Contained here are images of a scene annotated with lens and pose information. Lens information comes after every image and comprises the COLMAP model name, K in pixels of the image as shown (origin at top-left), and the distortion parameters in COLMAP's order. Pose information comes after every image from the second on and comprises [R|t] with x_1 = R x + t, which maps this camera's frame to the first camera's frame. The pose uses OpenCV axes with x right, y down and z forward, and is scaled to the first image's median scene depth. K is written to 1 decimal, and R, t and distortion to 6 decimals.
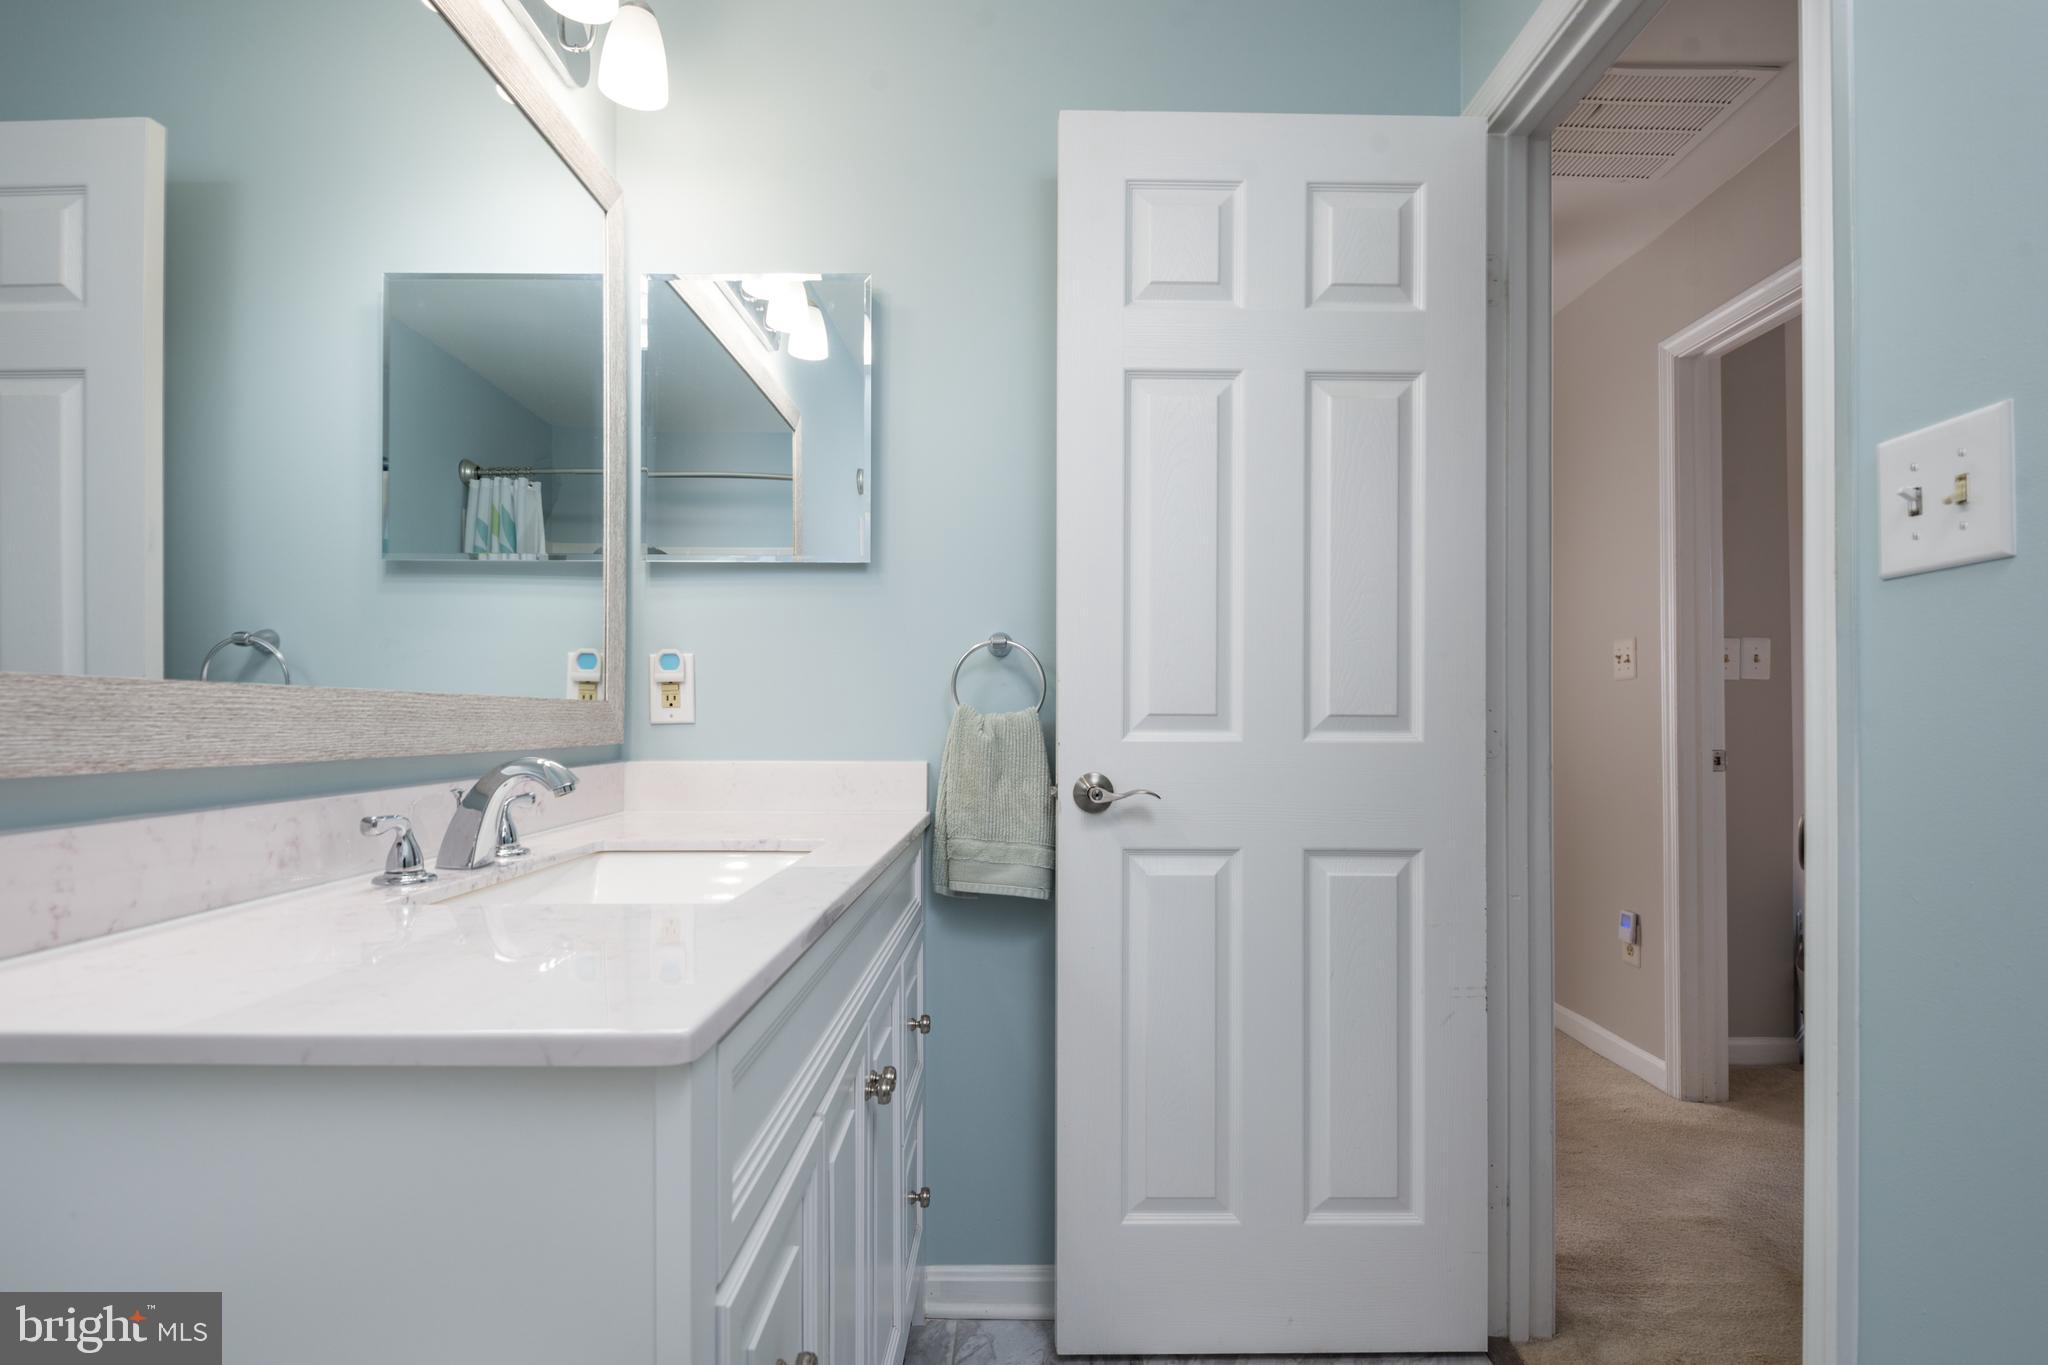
lens RADIAL K [[1036.4, 0, 1028.8], [0, 1036.4, 691.5], [0, 0, 1]] dist [0.001145, -0.000096]
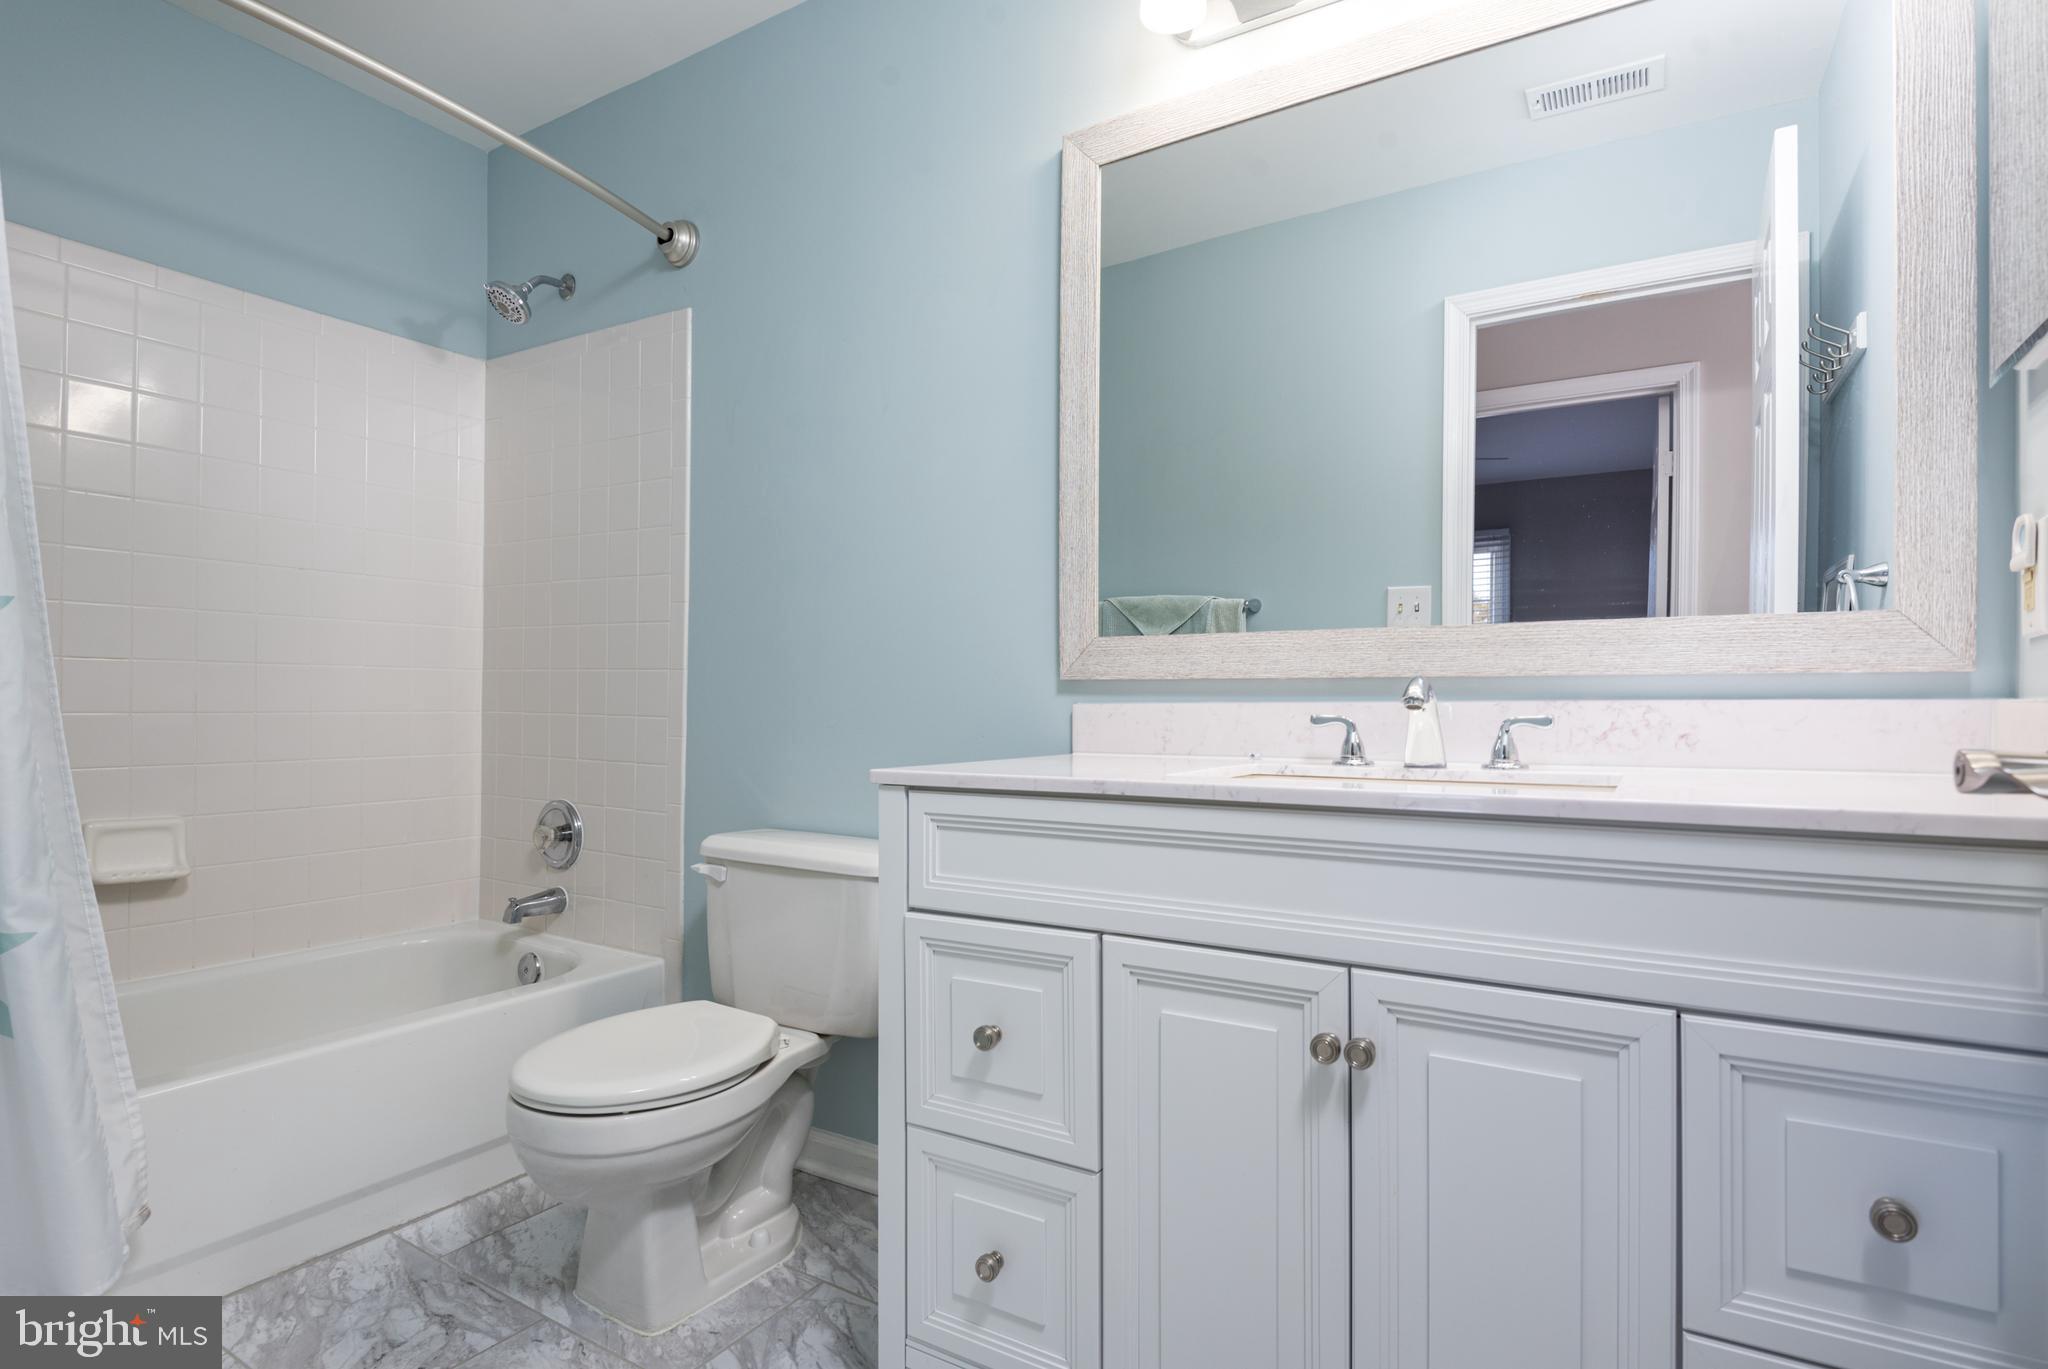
lens RADIAL K [[1036.4, 0, 1028.8], [0, 1036.4, 693.5], [0, 0, 1]] dist [0.001145, -0.000096]
pose [[-0.512152, 0.065069, -0.856427, 0.828098], [0.059733, 0.997410, 0.040059, 0.003424], [0.856815, -0.030641, -0.514712, 1.390442]]
